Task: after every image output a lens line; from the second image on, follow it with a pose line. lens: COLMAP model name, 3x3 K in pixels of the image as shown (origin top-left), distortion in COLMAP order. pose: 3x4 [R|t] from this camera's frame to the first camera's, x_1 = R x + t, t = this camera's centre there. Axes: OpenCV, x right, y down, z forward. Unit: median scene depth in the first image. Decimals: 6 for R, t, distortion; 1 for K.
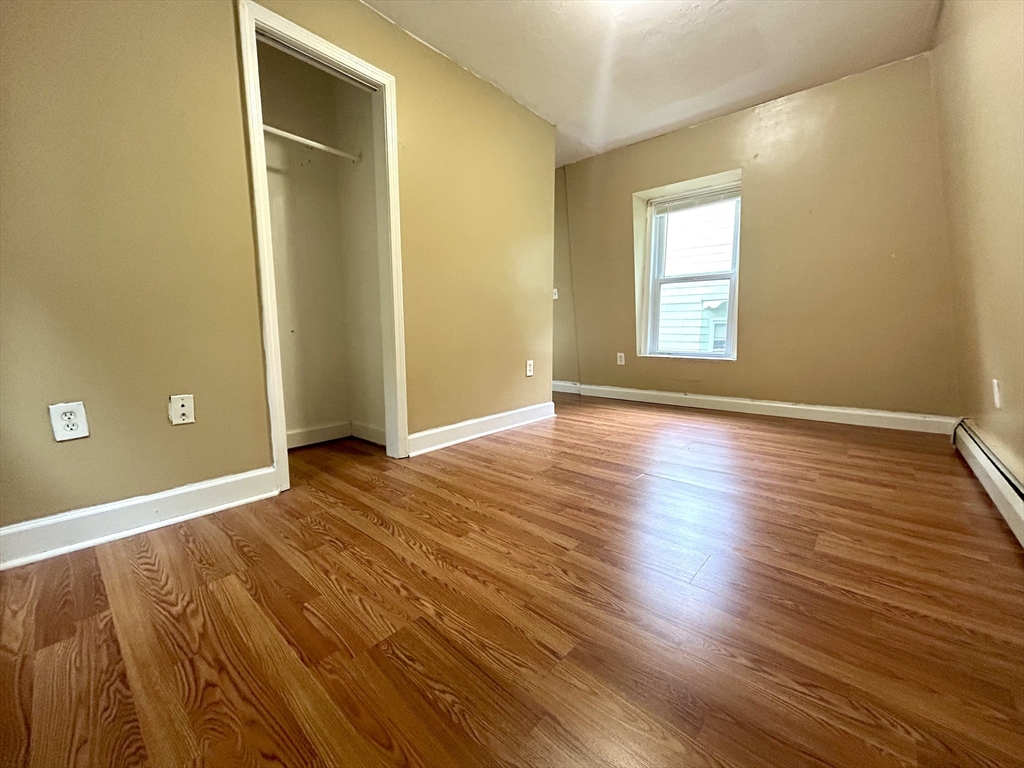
lens RADIAL K [[413.4, 0, 515.4], [0, 413.4, 384.0], [0, 0, 1]] dist [-0.001479, 0.000107]
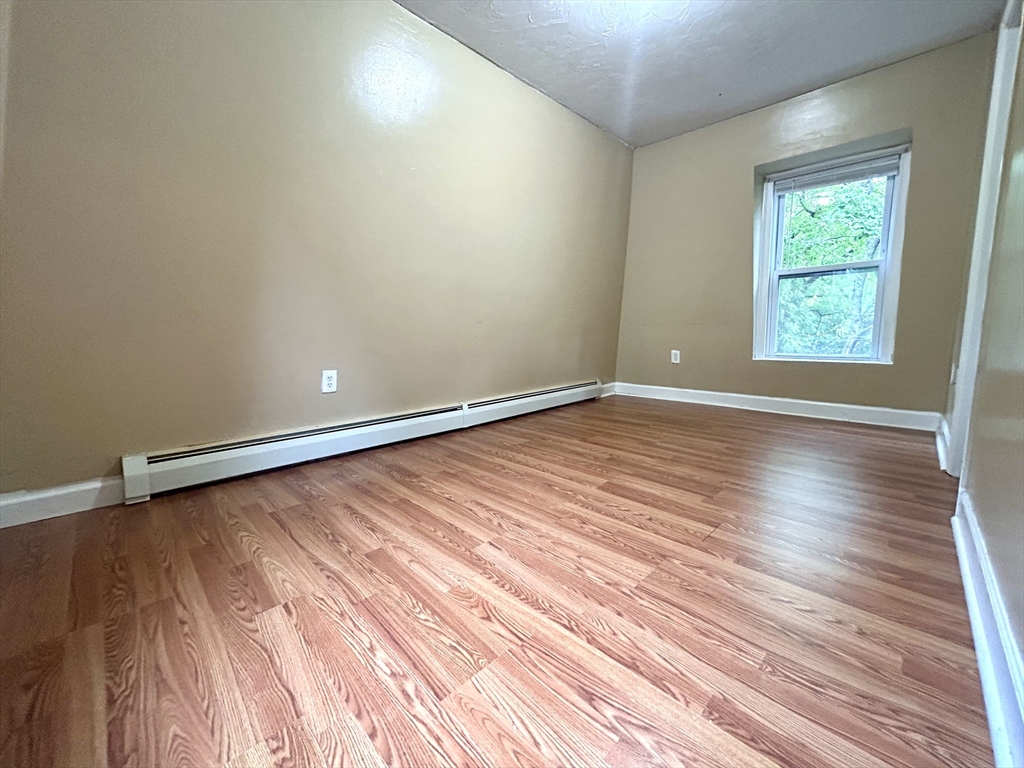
lens RADIAL K [[413.4, 0, 514.5], [0, 413.4, 382.0], [0, 0, 1]] dist [-0.001479, 0.000107]
pose [[-0.998065, 0.004744, 0.061998, 0.624338], [0.020637, 0.965838, 0.258324, -0.341587], [-0.058654, 0.259103, -0.964067, 2.592555]]
